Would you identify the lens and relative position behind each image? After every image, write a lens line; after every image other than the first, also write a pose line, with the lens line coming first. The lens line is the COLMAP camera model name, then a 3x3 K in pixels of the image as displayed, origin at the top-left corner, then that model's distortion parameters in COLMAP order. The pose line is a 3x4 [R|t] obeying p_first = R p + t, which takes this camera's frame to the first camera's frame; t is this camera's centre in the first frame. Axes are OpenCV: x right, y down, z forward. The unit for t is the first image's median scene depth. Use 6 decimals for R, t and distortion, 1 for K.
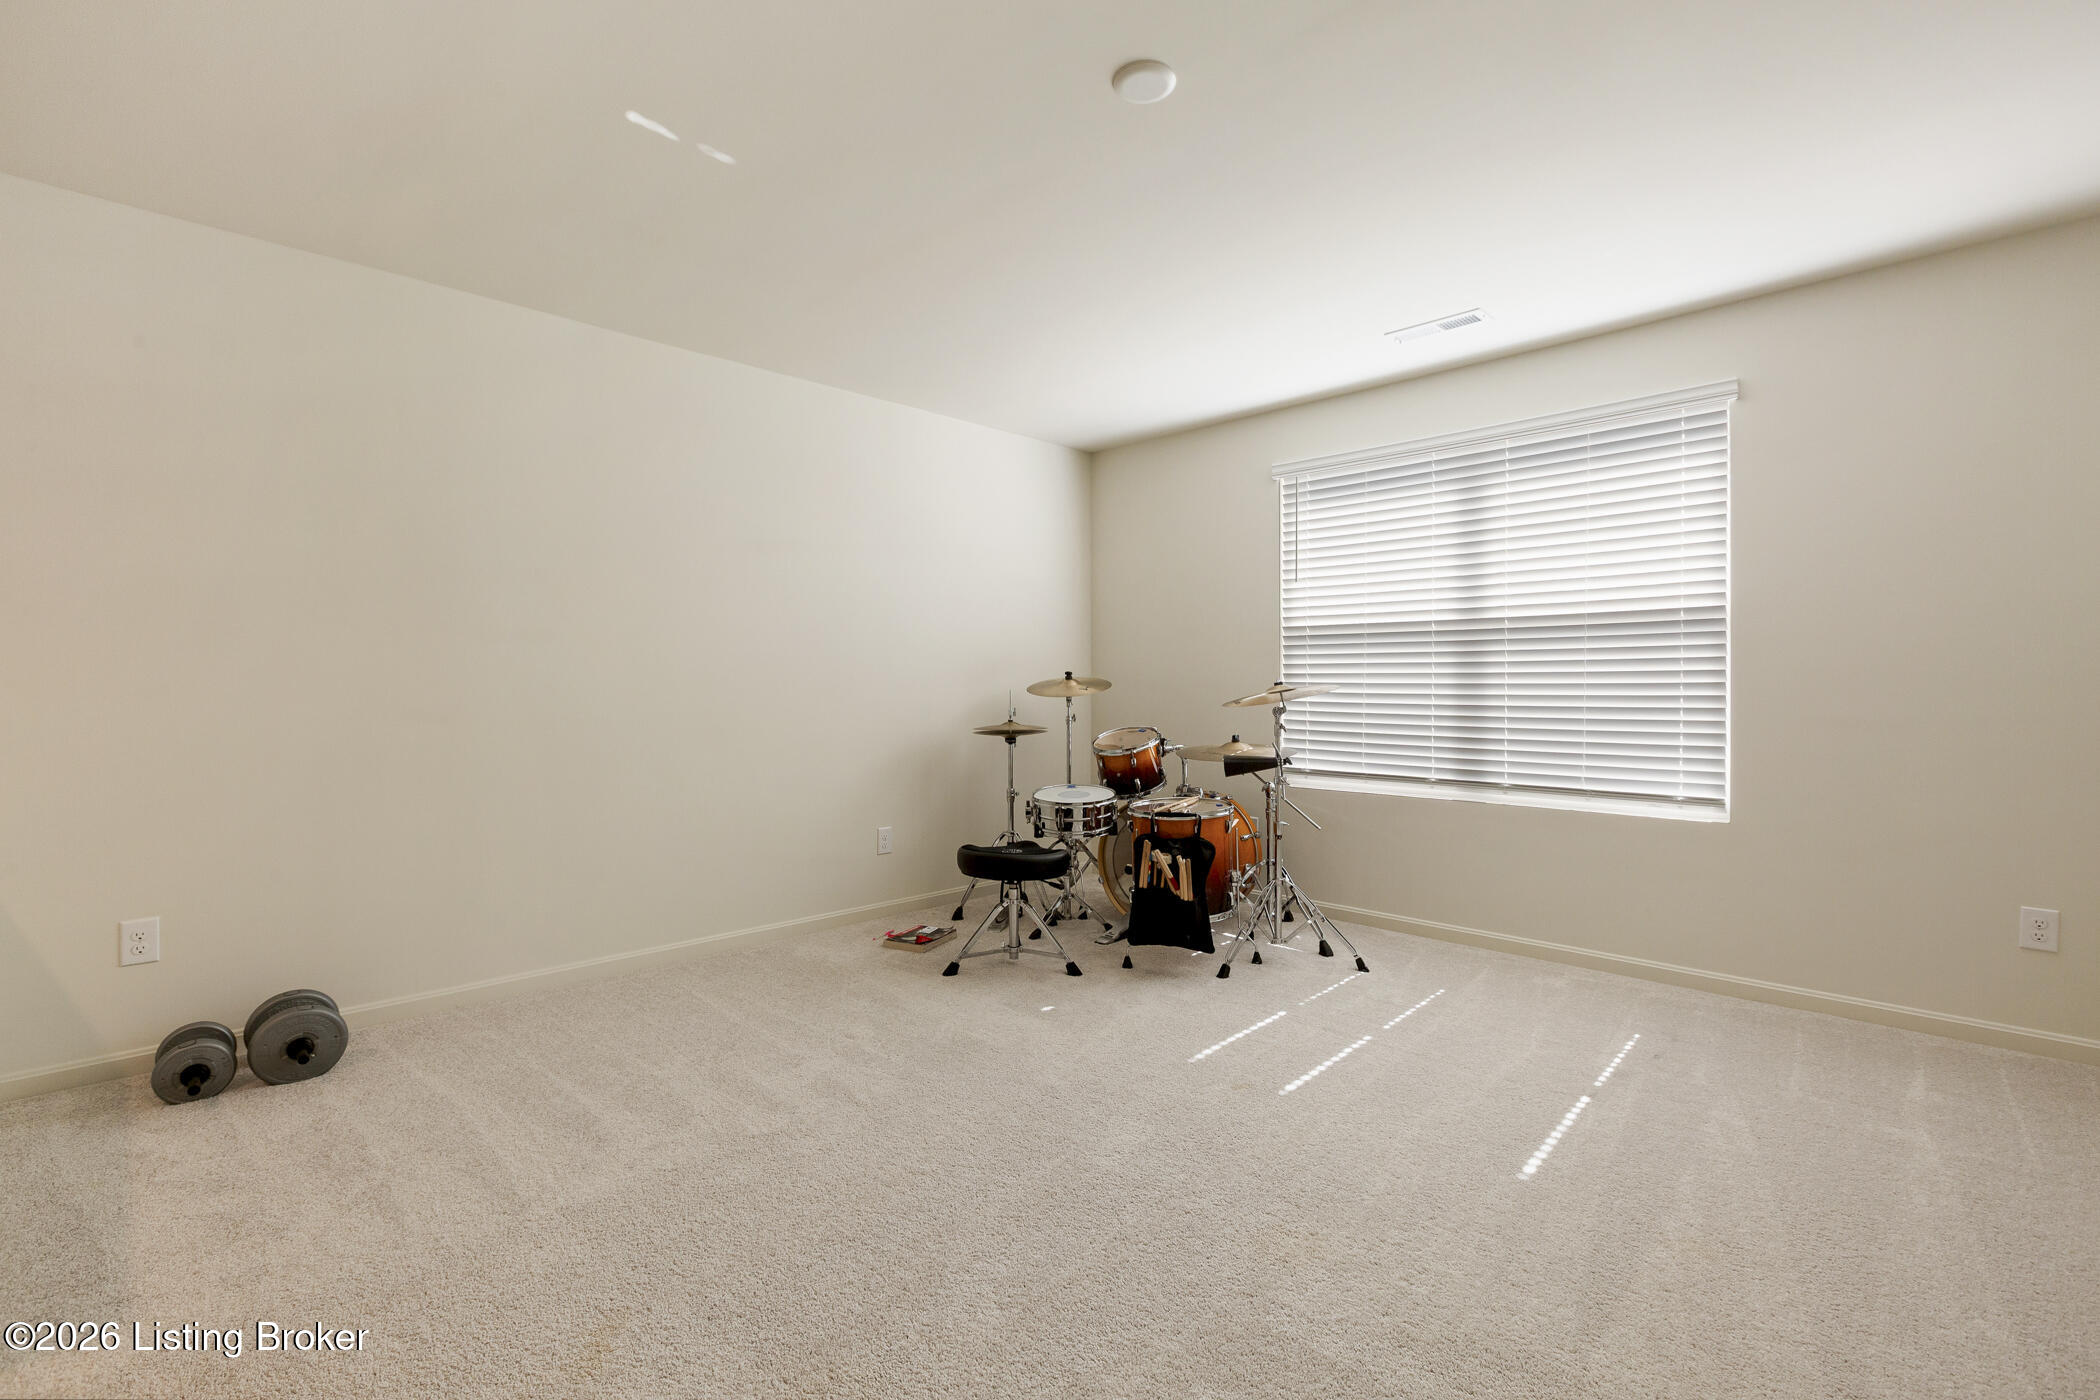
lens RADIAL K [[919.7, 0, 1048.3], [0, 919.7, 682.9], [0, 0, 1]] dist [-0.002105, 0.000189]
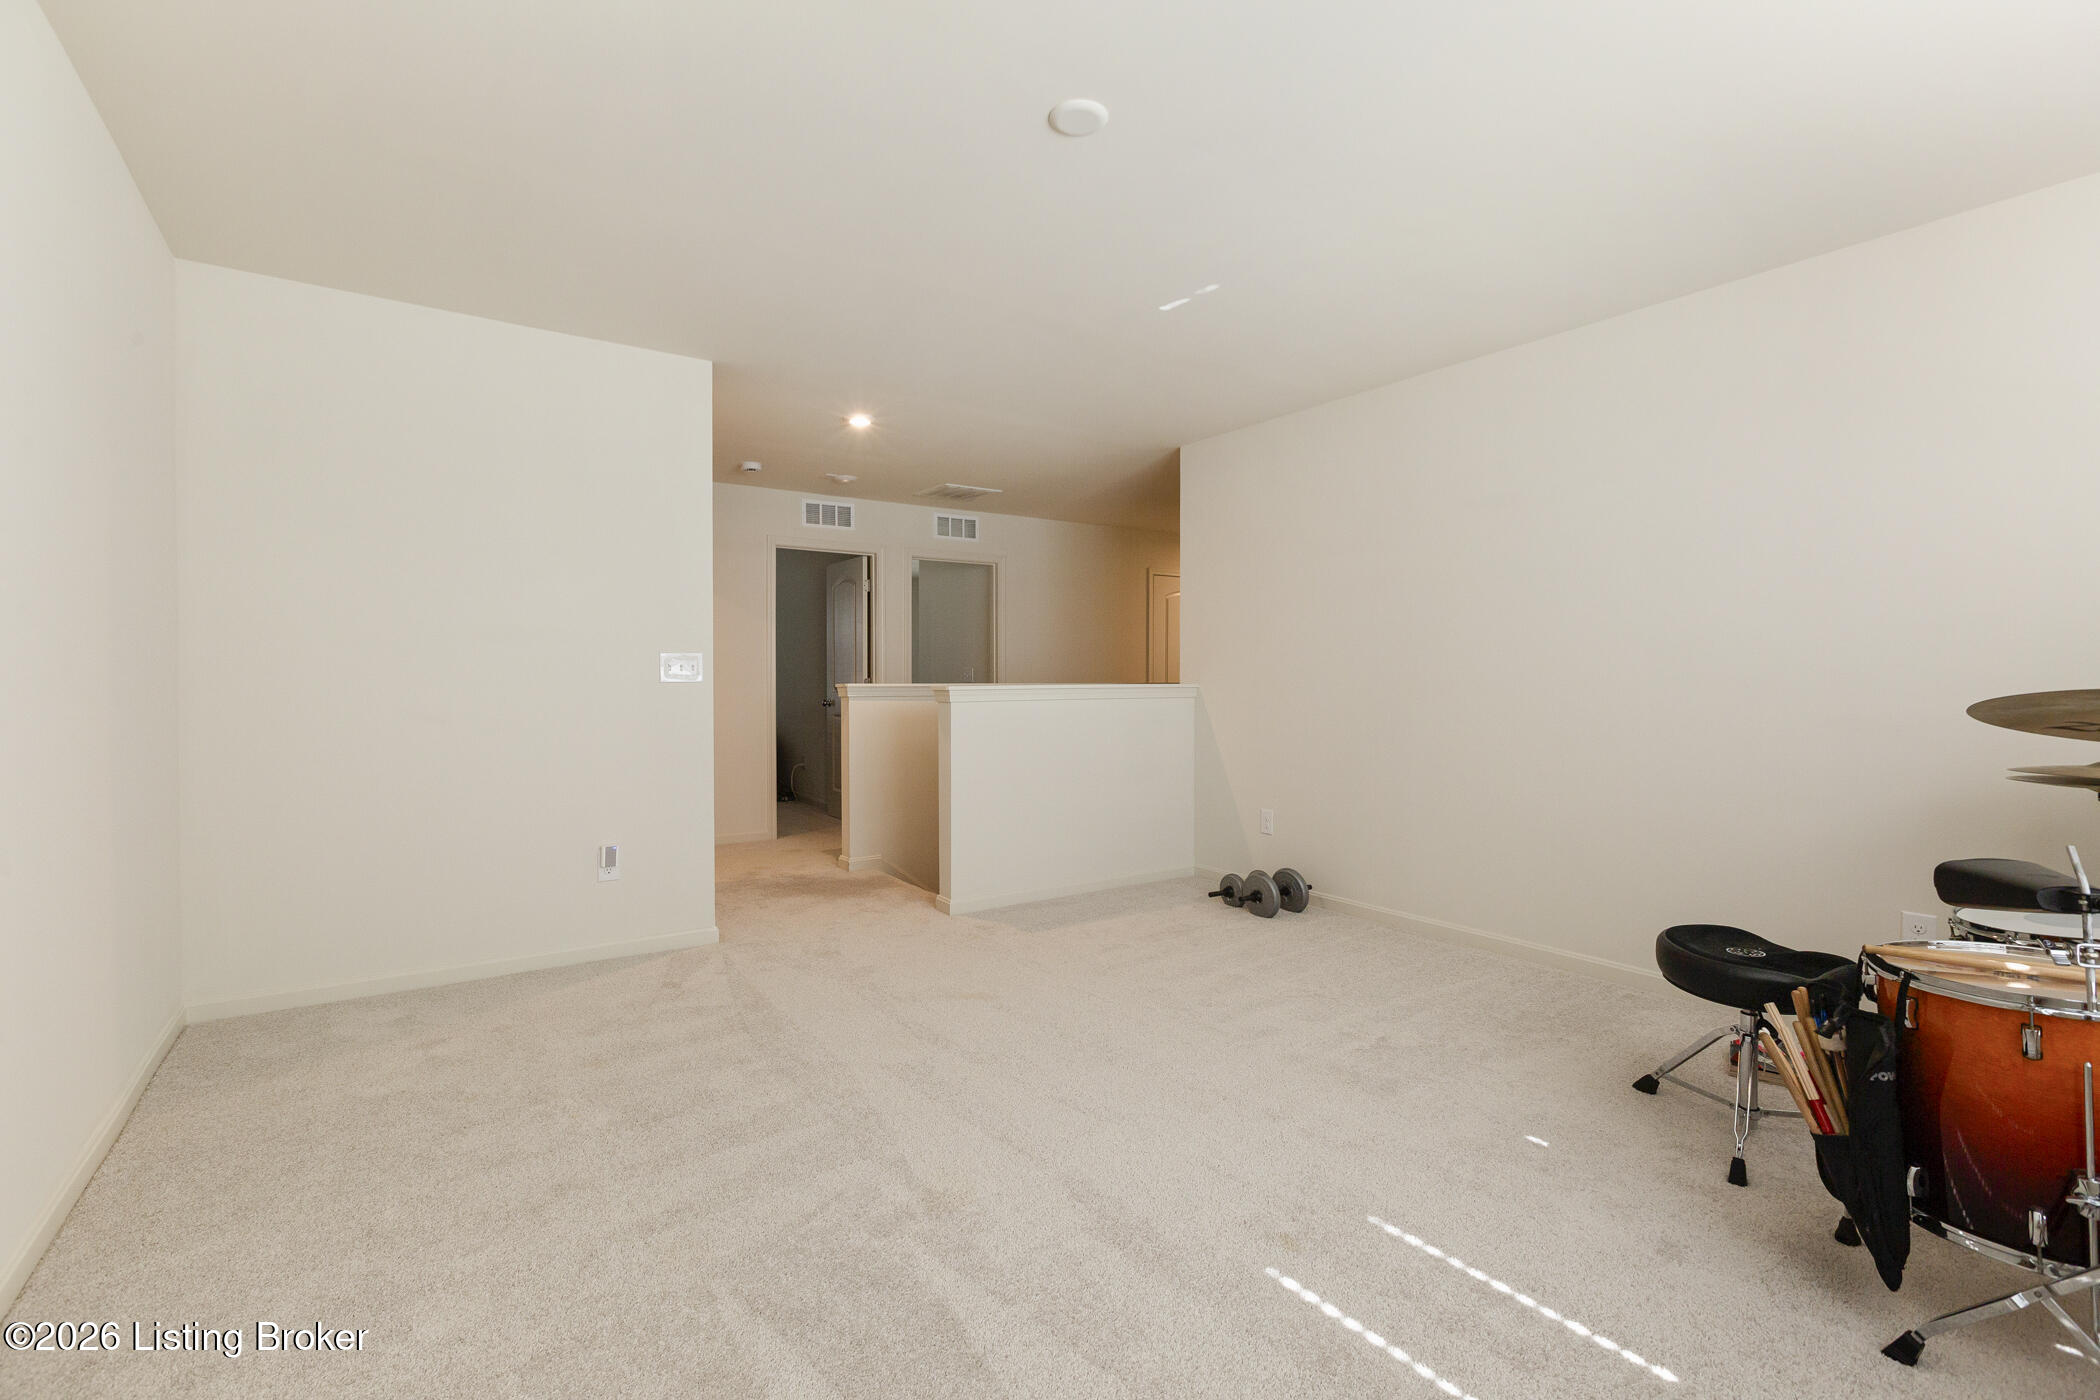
lens RADIAL K [[919.7, 0, 1048.3], [0, 919.7, 682.9], [0, 0, 1]] dist [-0.002105, 0.000189]
pose [[-0.169919, 0.003175, -0.985453, 0.774341], [-0.001419, 0.999993, 0.003467, -0.000041], [0.985457, 0.001988, -0.169913, 0.762969]]
